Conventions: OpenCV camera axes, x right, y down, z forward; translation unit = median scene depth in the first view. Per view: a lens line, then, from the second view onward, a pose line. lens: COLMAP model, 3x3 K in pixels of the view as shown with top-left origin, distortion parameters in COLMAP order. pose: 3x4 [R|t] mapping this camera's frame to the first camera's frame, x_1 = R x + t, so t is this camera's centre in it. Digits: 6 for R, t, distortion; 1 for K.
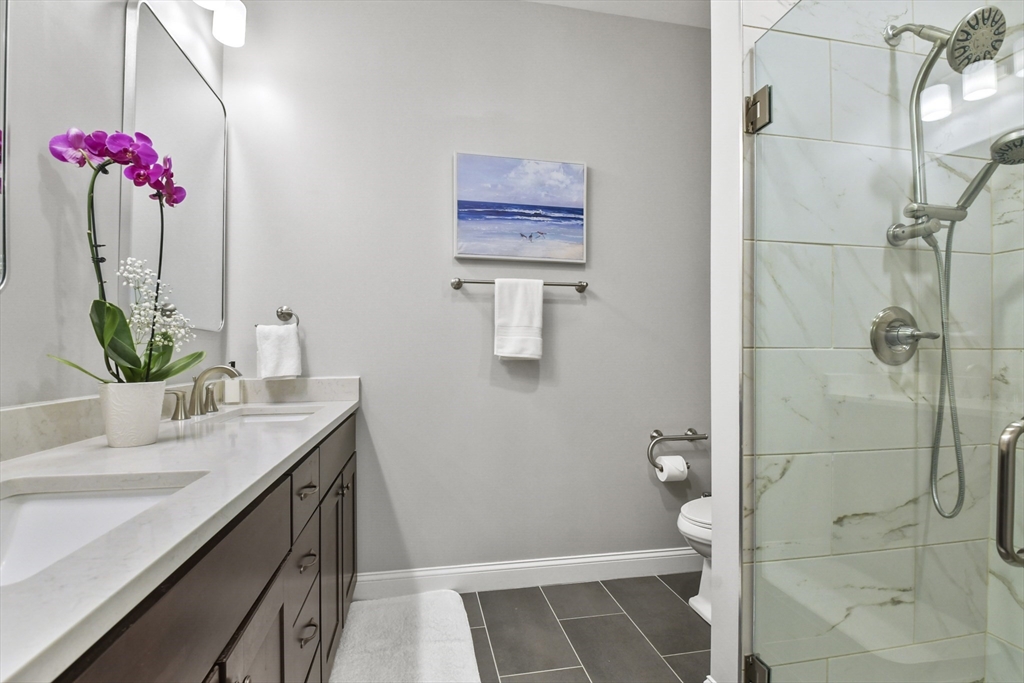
lens RADIAL K [[455.2, 0, 511.2], [0, 455.2, 351.2], [0, 0, 1]] dist [0.021940, -0.022336]
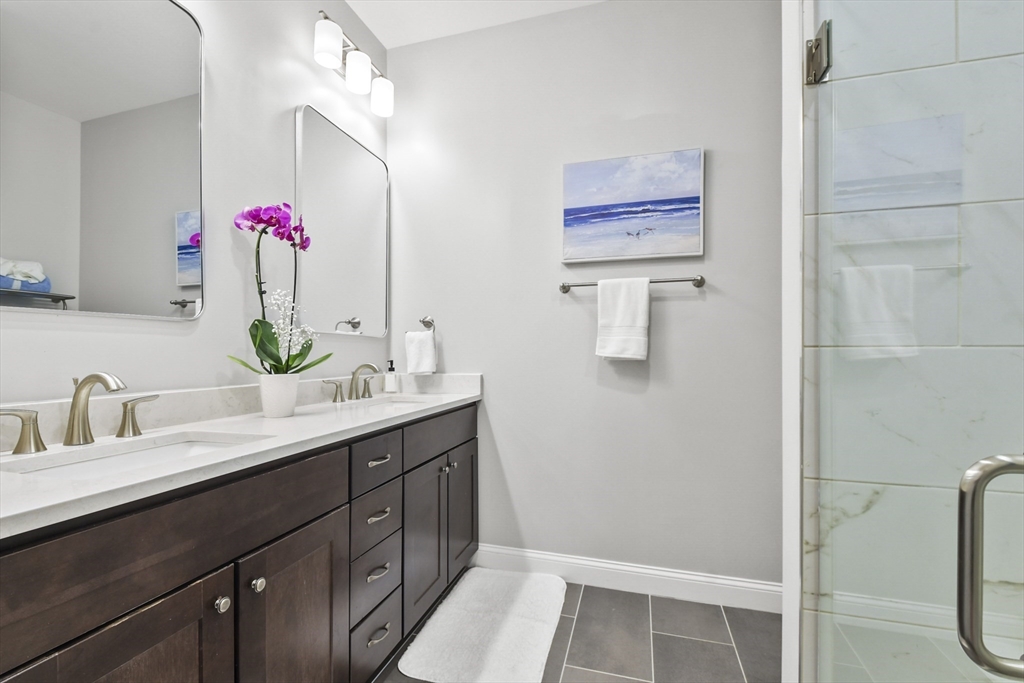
lens RADIAL K [[442.5, 0, 509.5], [0, 442.5, 349.9], [0, 0, 1]] dist [0.027894, -0.013740]
pose [[0.893460, -0.005699, -0.449107, 0.233949], [0.004502, 0.999983, -0.003734, -0.000704], [0.449121, 0.001315, 0.893470, 0.025330]]
